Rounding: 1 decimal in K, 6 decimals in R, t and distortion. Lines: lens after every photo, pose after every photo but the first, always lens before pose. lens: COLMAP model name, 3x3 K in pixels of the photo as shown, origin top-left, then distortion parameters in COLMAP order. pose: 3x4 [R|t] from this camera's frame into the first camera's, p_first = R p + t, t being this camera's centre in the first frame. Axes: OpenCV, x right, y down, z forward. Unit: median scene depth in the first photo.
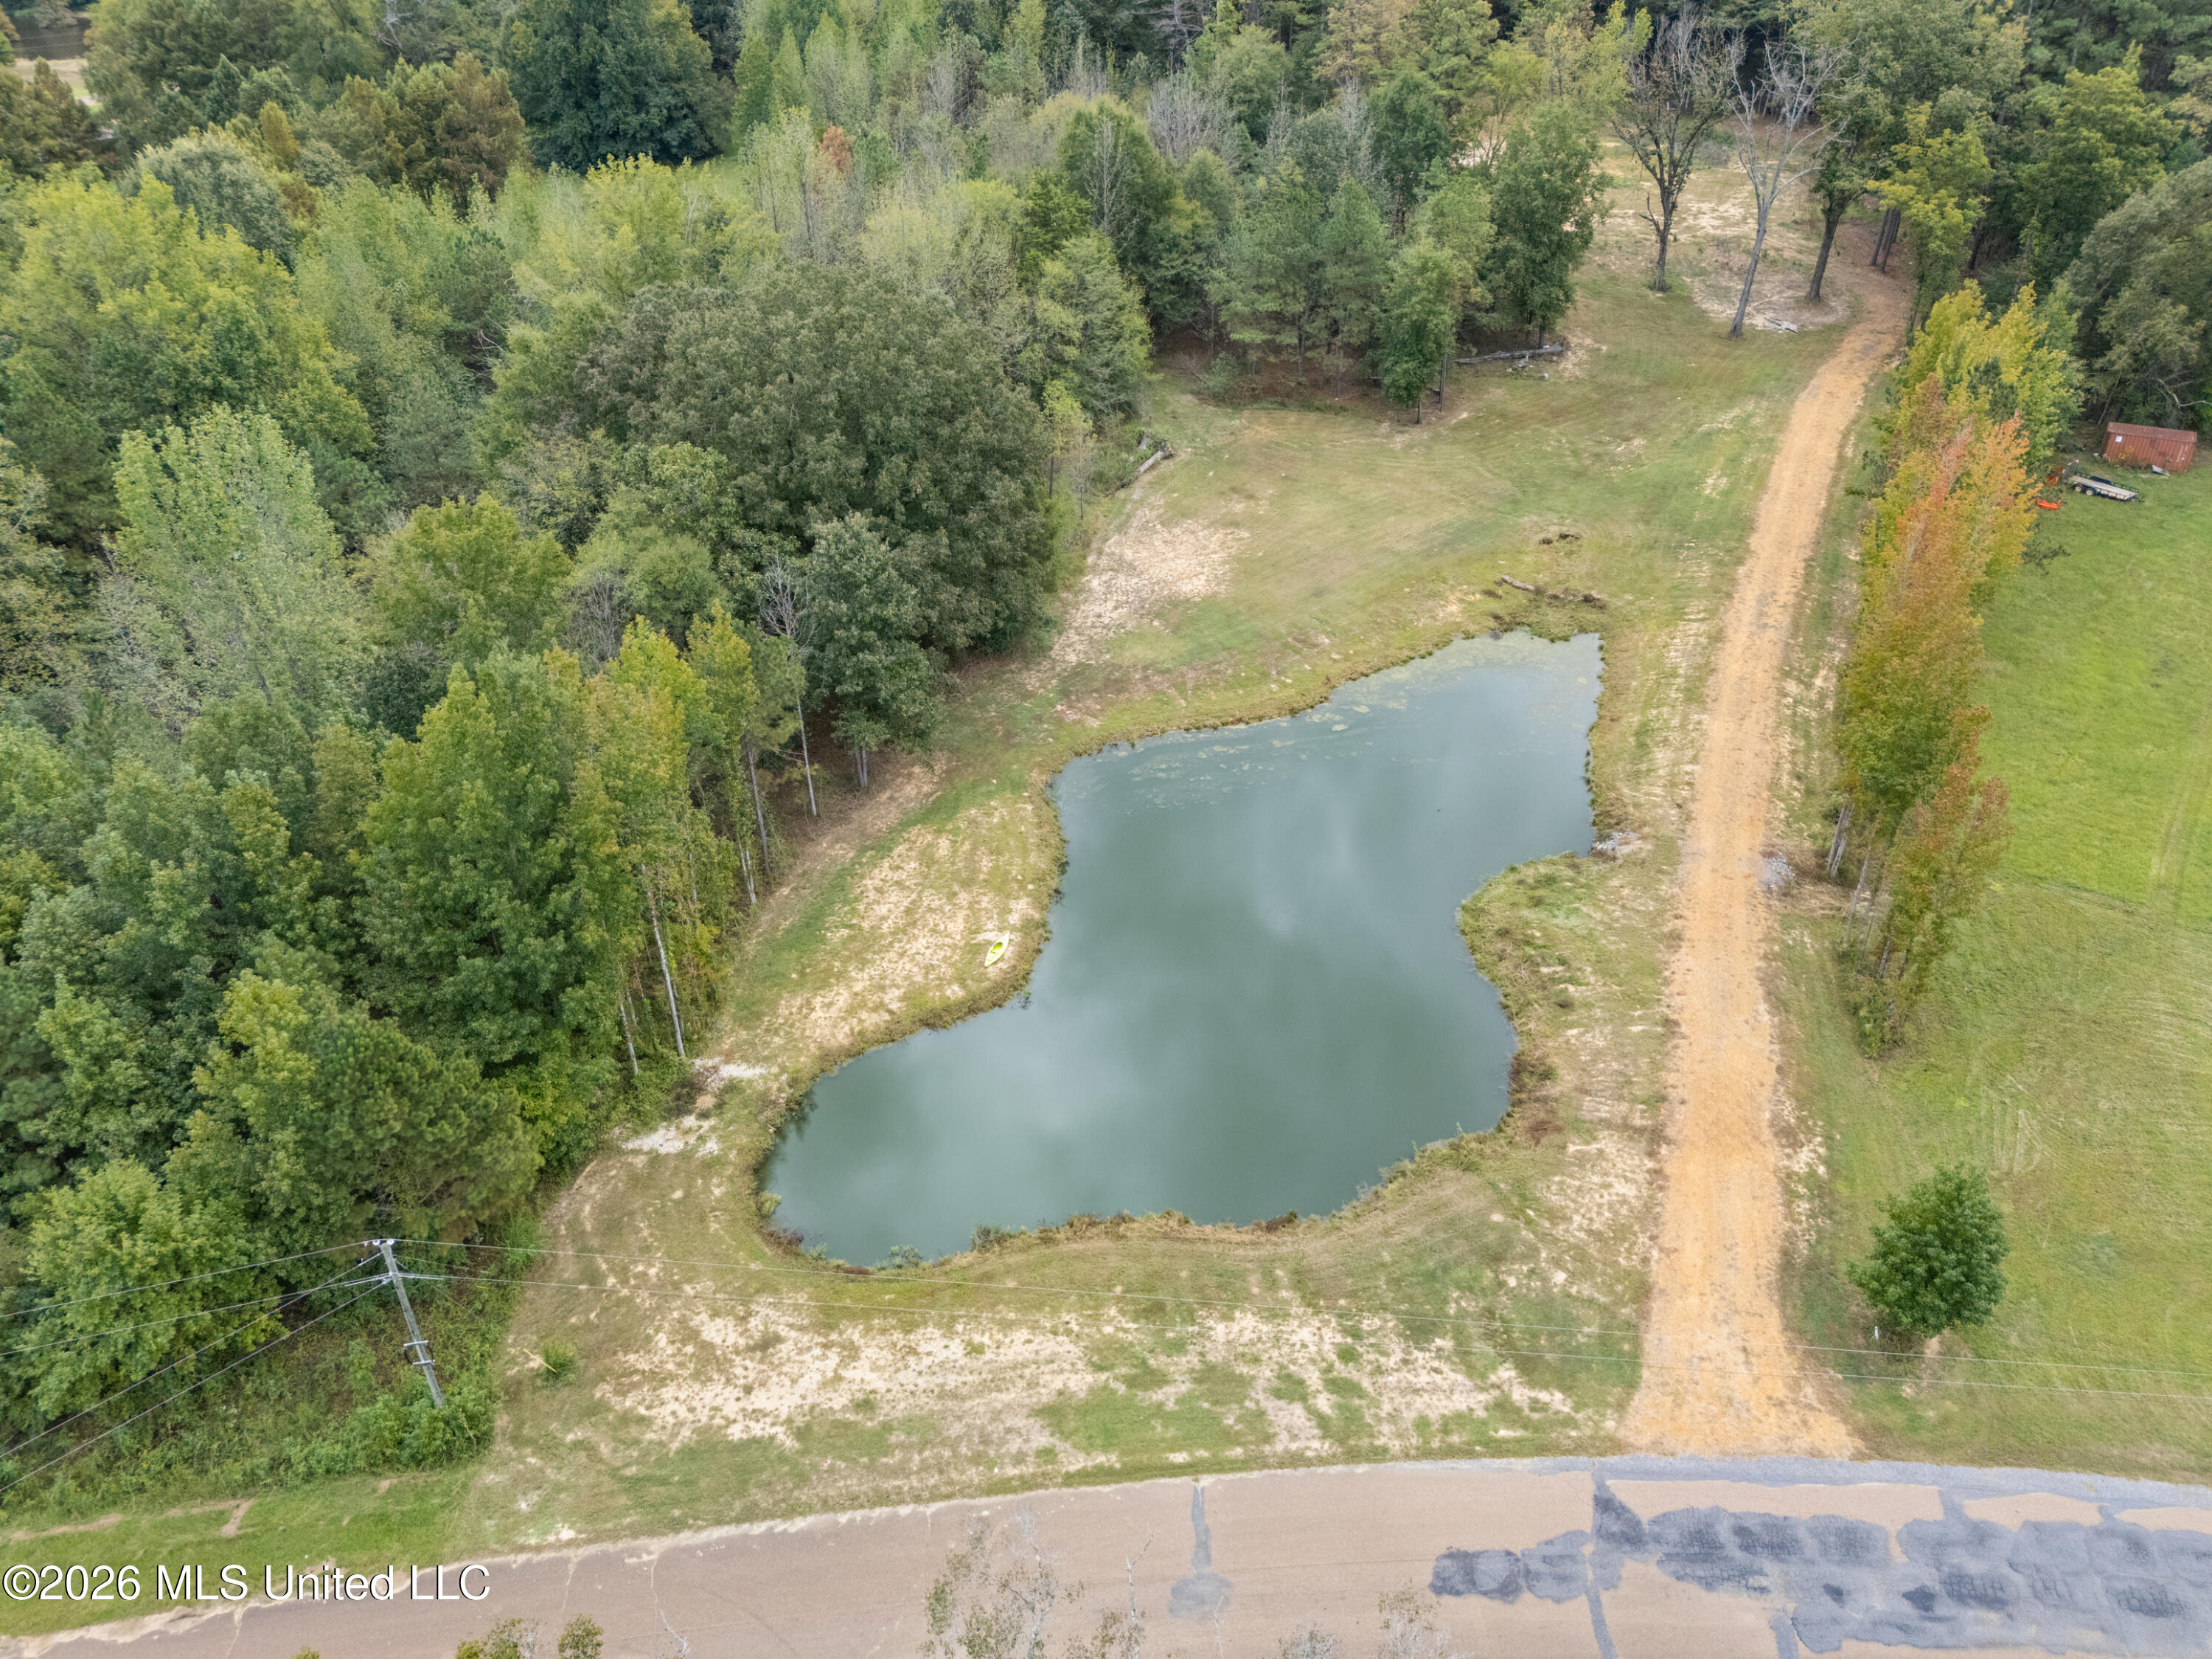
lens RADIAL K [[1641.7, 0, 1104.2], [0, 1641.7, 826.9], [0, 0, 1]] dist [0.064120, -0.056754]
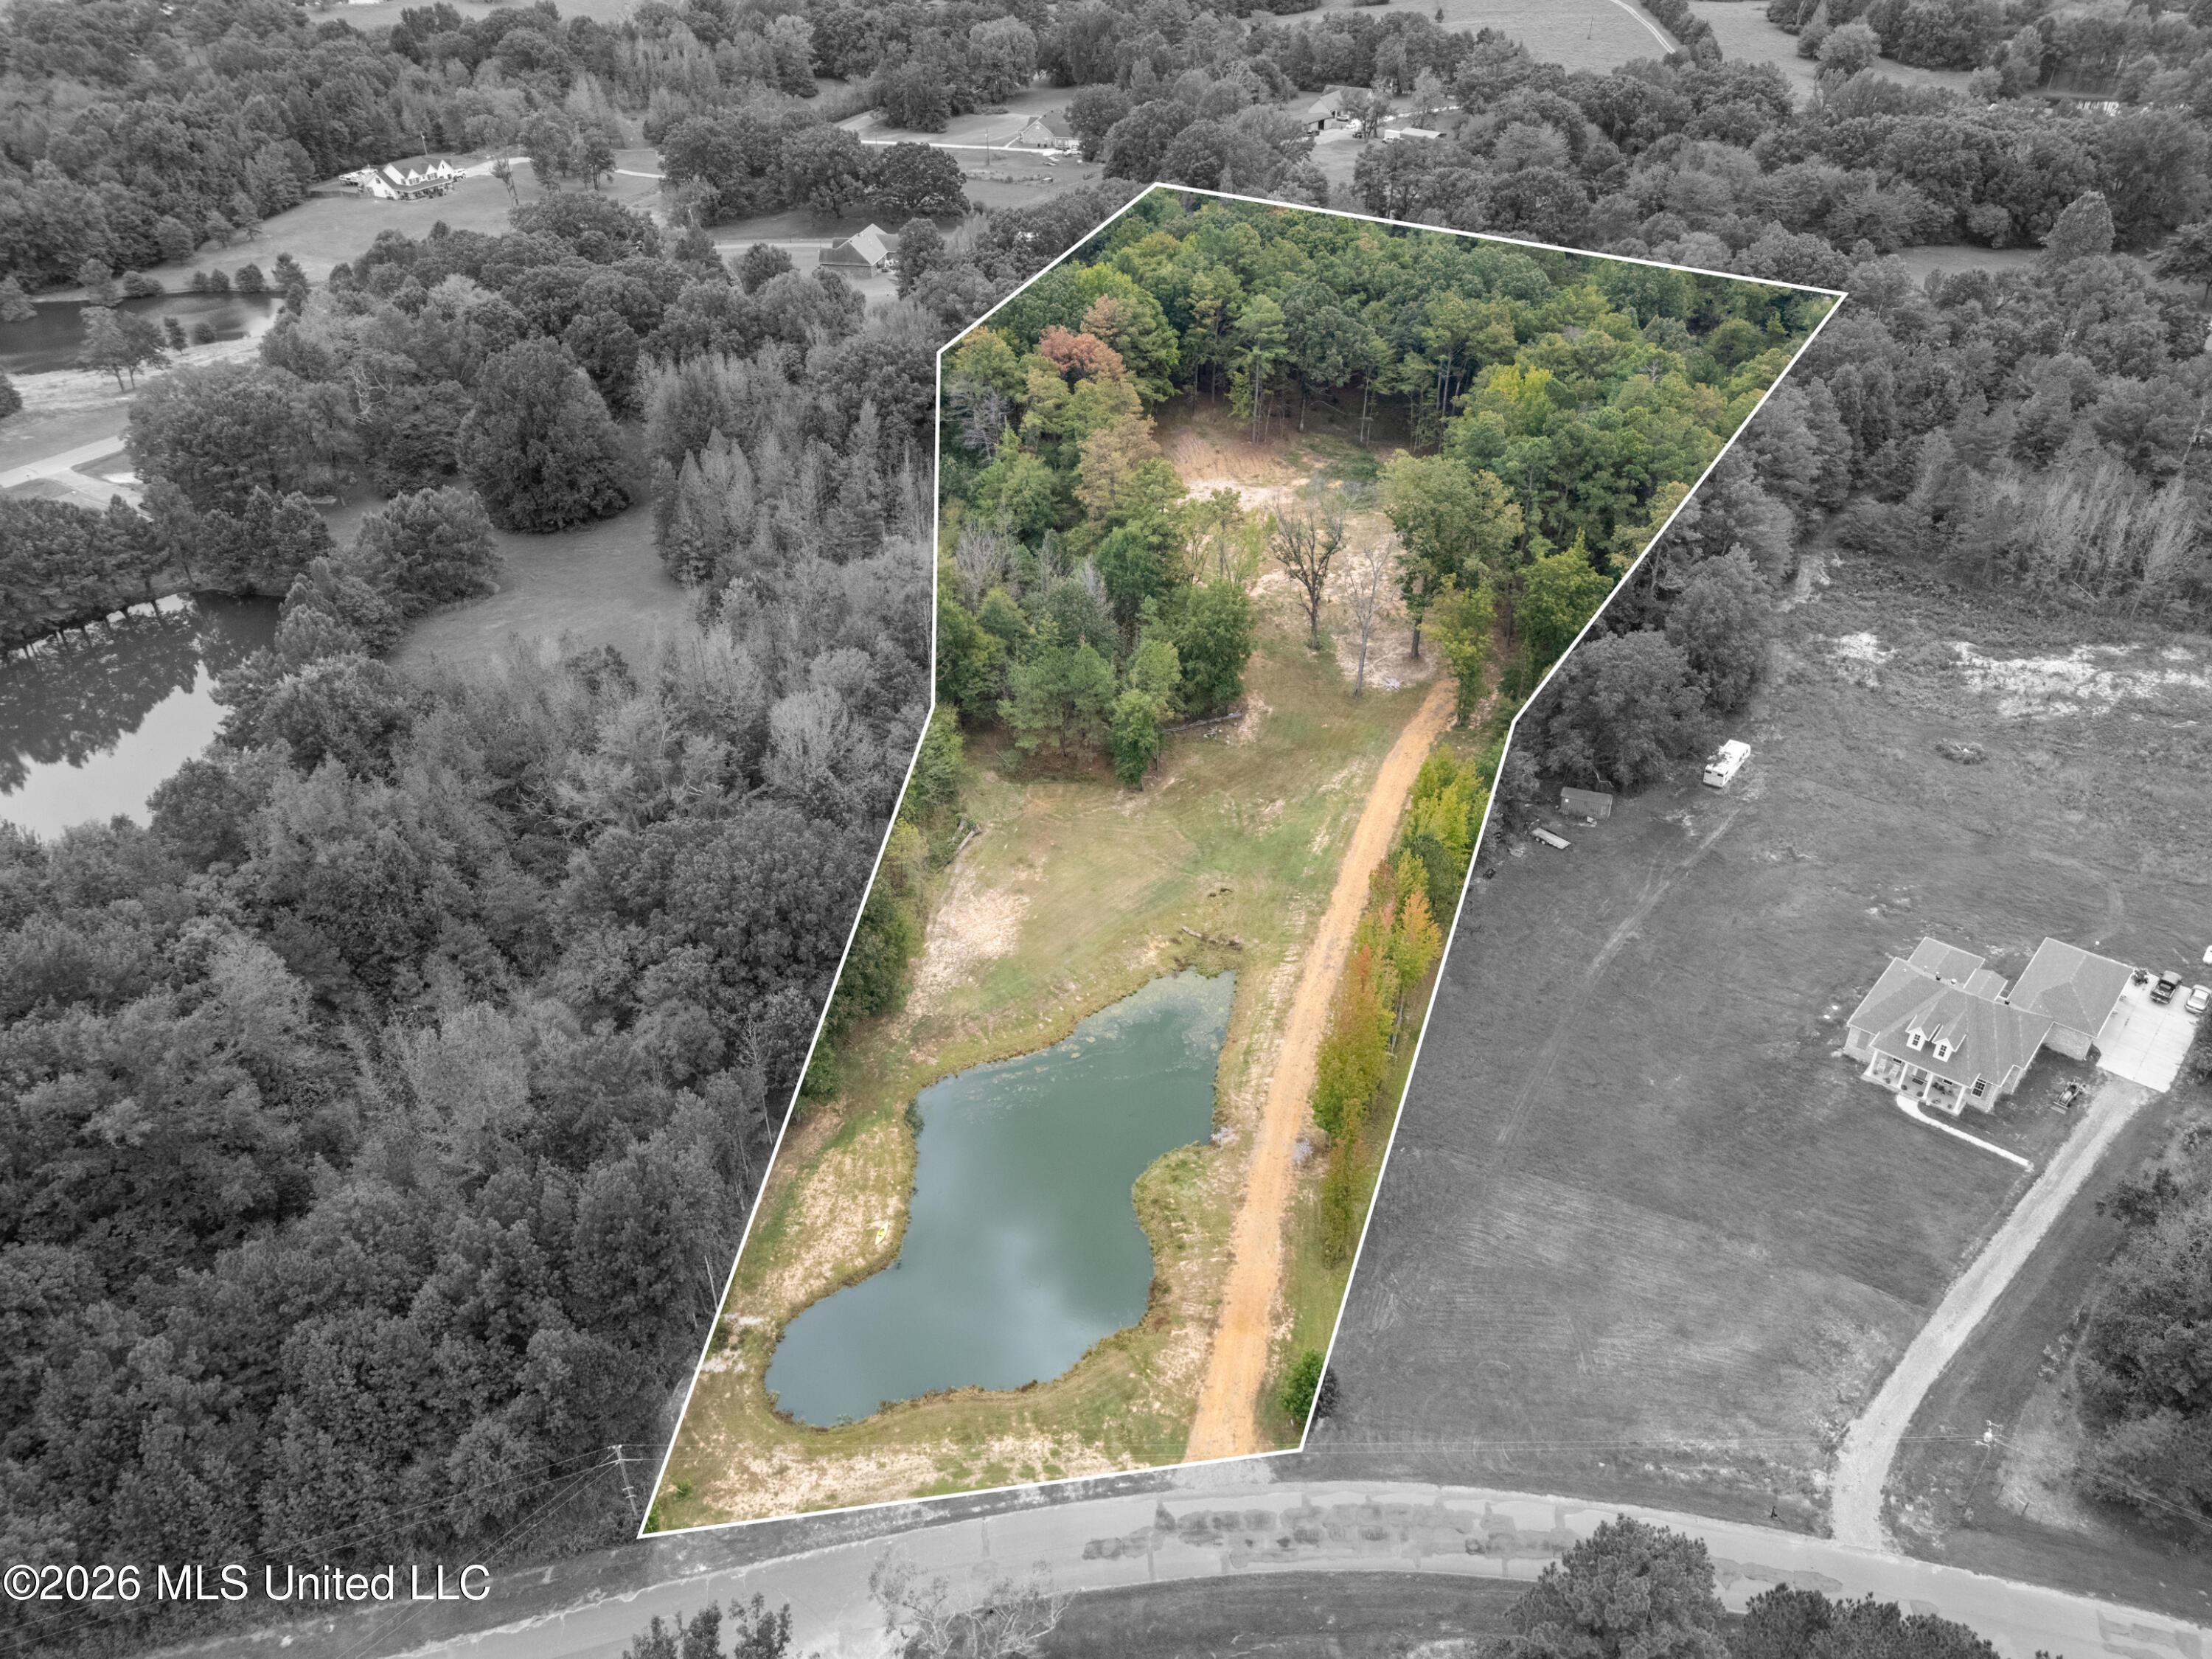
lens RADIAL K [[1641.7, 0, 1115.8], [0, 1641.7, 824.0], [0, 0, 1]] dist [0.064120, -0.056754]
pose [[0.995190, -0.051244, 0.083493, 0.063945], [0.050881, 0.998684, 0.006468, -0.375600], [-0.083714, -0.002188, 0.996487, -0.852066]]
